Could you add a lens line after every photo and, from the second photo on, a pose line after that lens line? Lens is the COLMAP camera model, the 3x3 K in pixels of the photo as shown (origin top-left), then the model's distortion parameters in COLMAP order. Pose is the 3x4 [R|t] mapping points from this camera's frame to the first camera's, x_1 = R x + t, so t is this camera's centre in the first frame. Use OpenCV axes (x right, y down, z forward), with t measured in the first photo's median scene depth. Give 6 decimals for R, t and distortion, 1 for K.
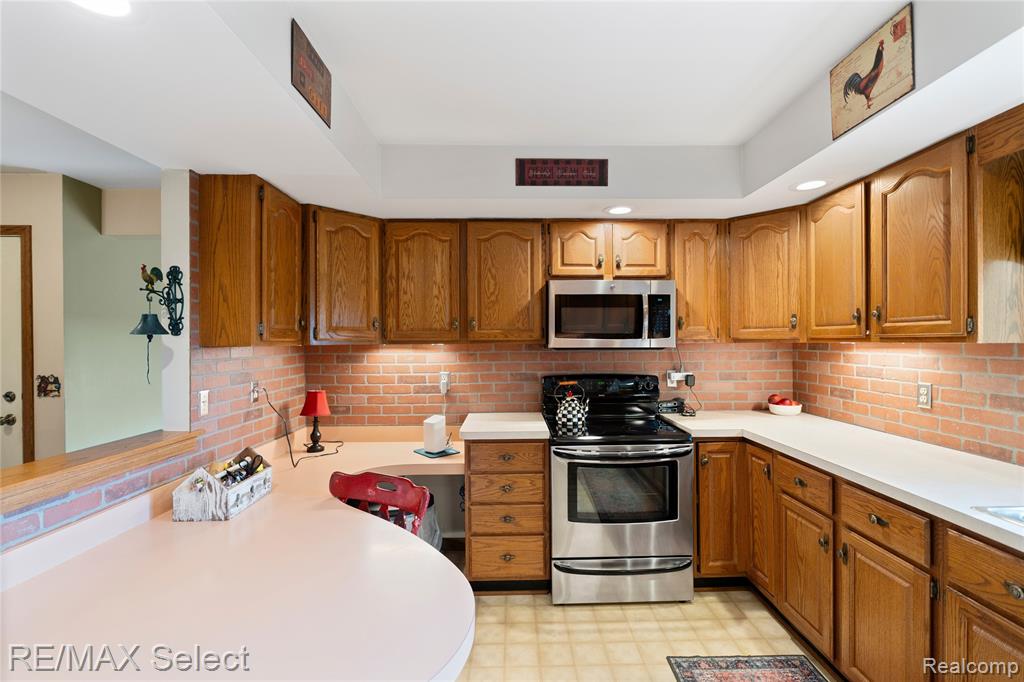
lens RADIAL K [[458.3, 0, 516.9], [0, 458.3, 341.8], [0, 0, 1]] dist [-0.007986, 0.001742]
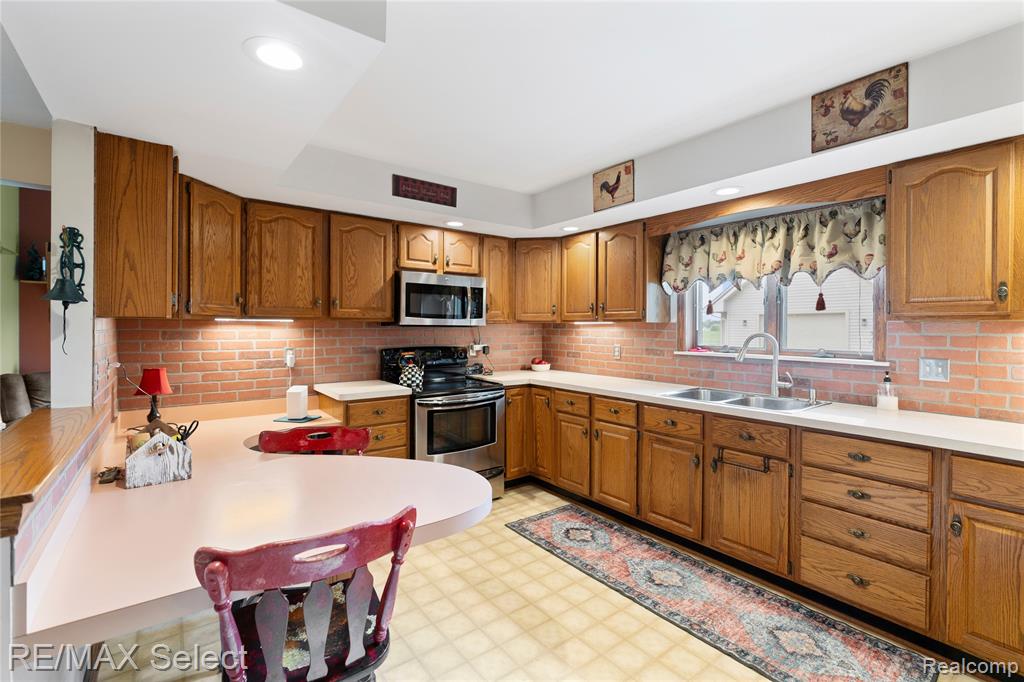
lens RADIAL K [[461.4, 0, 521.6], [0, 461.4, 329.0], [0, 0, 1]] dist [-0.014655, 0.005102]
pose [[0.799162, 0.006463, 0.601081, -0.413722], [-0.007004, 0.999974, -0.001440, 0.023697], [-0.601075, -0.003060, 0.799187, -0.199967]]
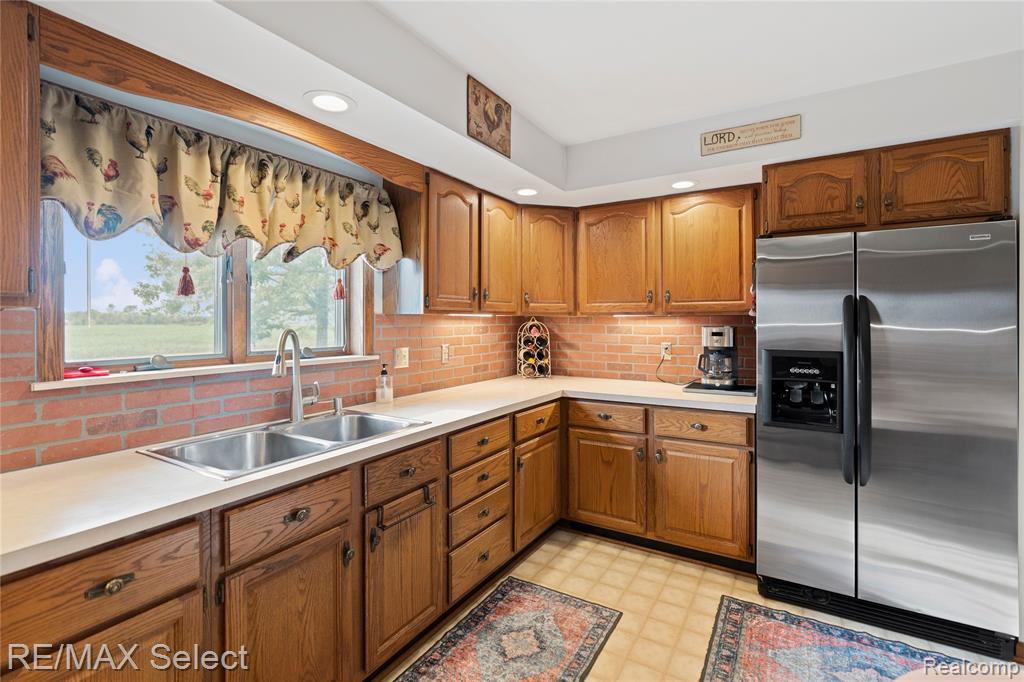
lens RADIAL K [[466.4, 0, 522.7], [0, 466.4, 318.3], [0, 0, 1]] dist [-0.008907, 0.001487]
pose [[-0.851335, 0.008456, 0.524555, -0.018422], [0.007368, 0.999964, -0.004162, 0.016517], [-0.524571, 0.000321, -0.851366, 0.705369]]
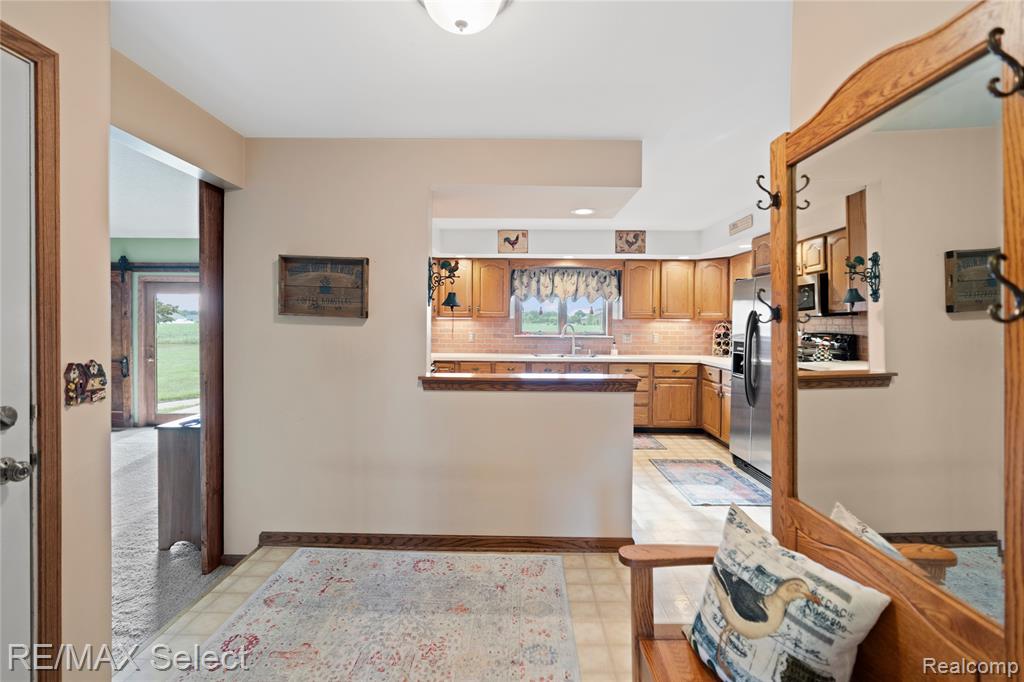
lens RADIAL K [[465.6, 0, 515.1], [0, 465.6, 326.9], [0, 0, 1]] dist [-0.010674, 0.004622]
pose [[0.023496, -0.005592, 0.999708, -1.554930], [-0.005213, 0.999970, 0.005716, 0.028320], [-0.999710, -0.005345, 0.023466, 0.503570]]
